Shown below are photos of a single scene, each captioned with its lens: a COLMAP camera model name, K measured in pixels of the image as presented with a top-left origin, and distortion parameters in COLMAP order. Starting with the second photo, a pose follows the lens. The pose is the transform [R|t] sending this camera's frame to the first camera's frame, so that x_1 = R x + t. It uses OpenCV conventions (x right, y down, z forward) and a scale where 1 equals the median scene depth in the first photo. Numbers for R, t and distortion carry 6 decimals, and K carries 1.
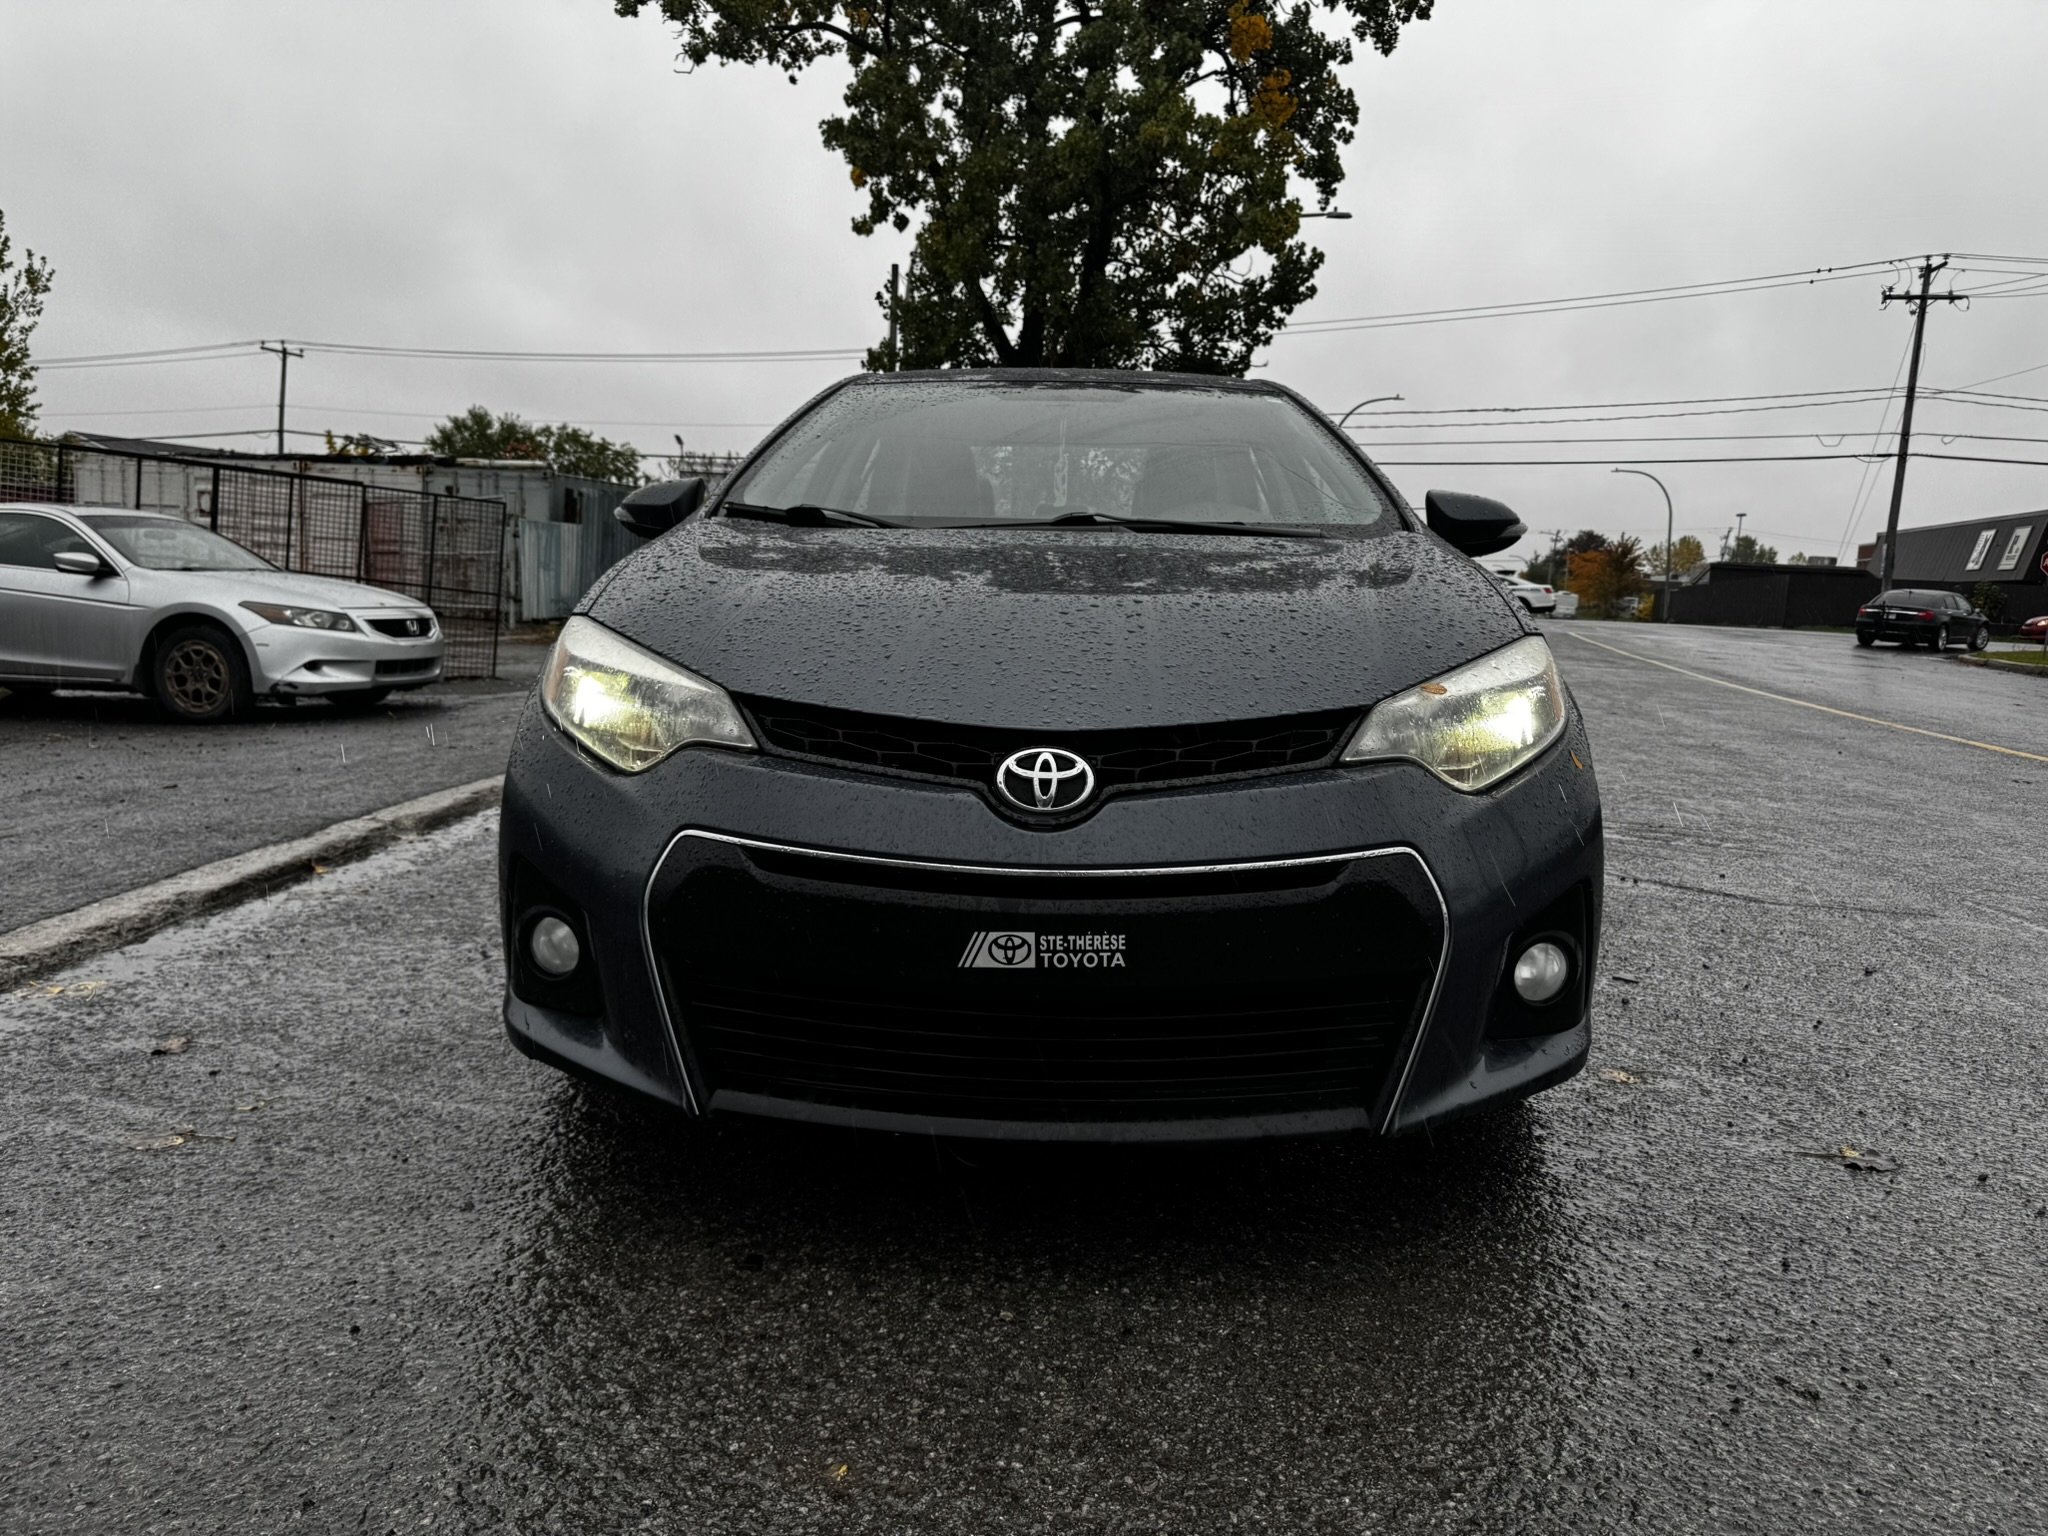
lens RADIAL K [[1455.0, 0, 1025.6], [0, 1455.0, 748.5], [0, 0, 1]] dist [0.032014, -0.017073]
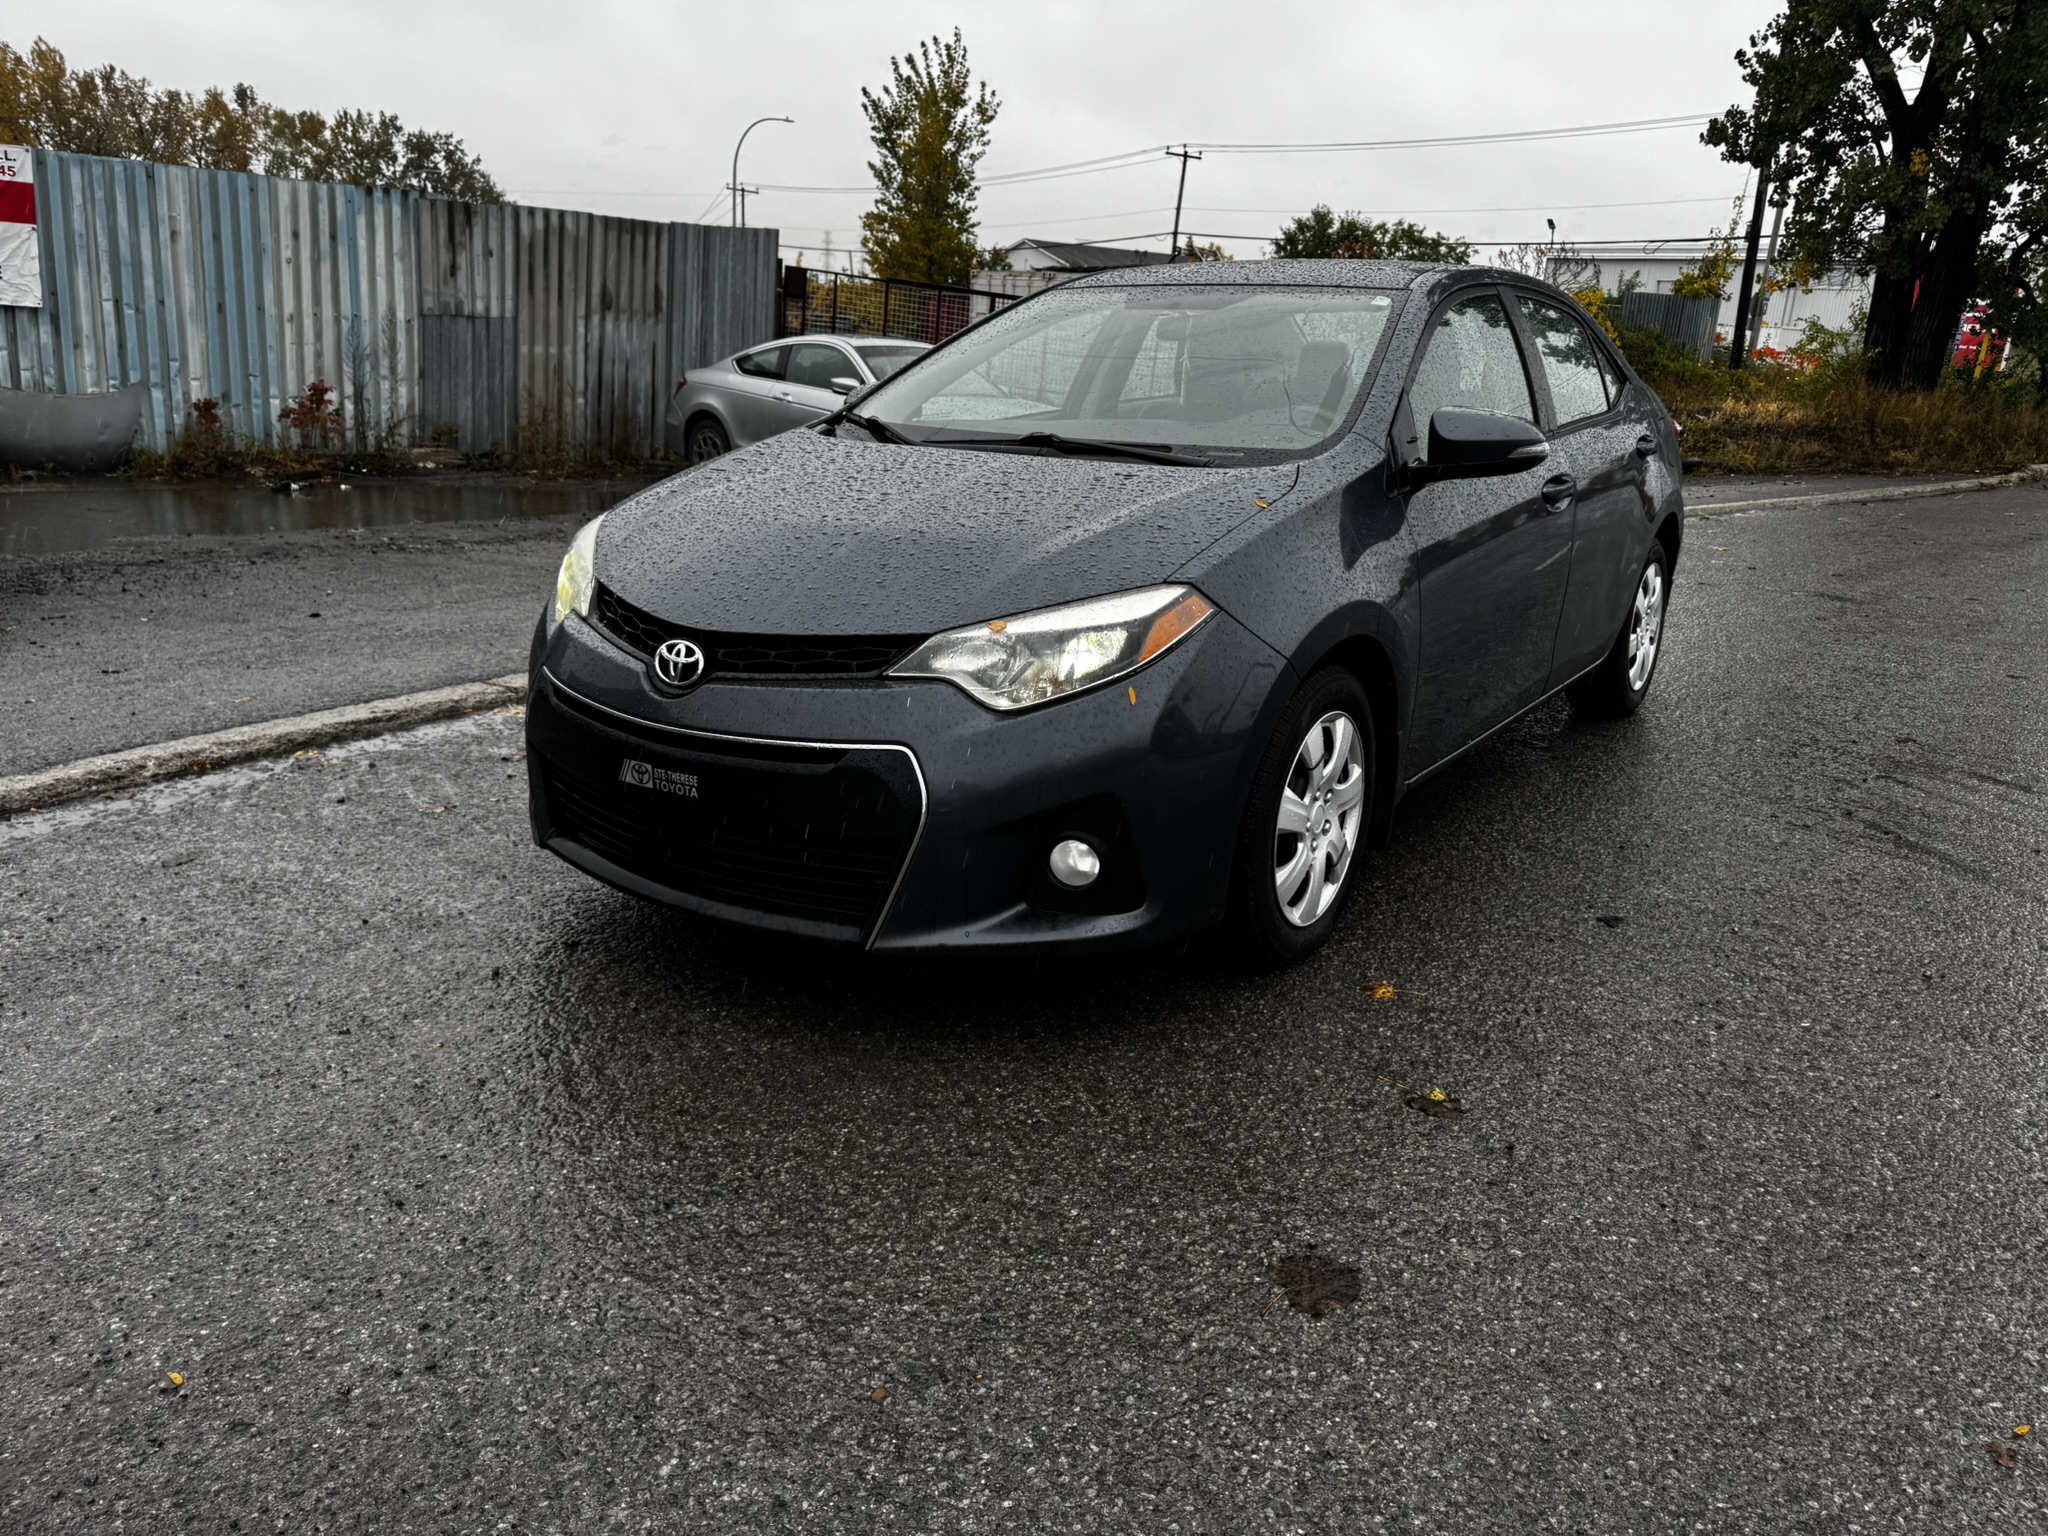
lens RADIAL K [[1455.0, 0, 1046.6], [0, 1455.0, 770.3], [0, 0, 1]] dist [0.032014, -0.017073]
pose [[0.840957, 0.155297, -0.518338, 0.336430], [-0.075145, 0.982166, 0.172346, -0.046584], [0.535859, -0.105985, 0.837629, -0.009215]]
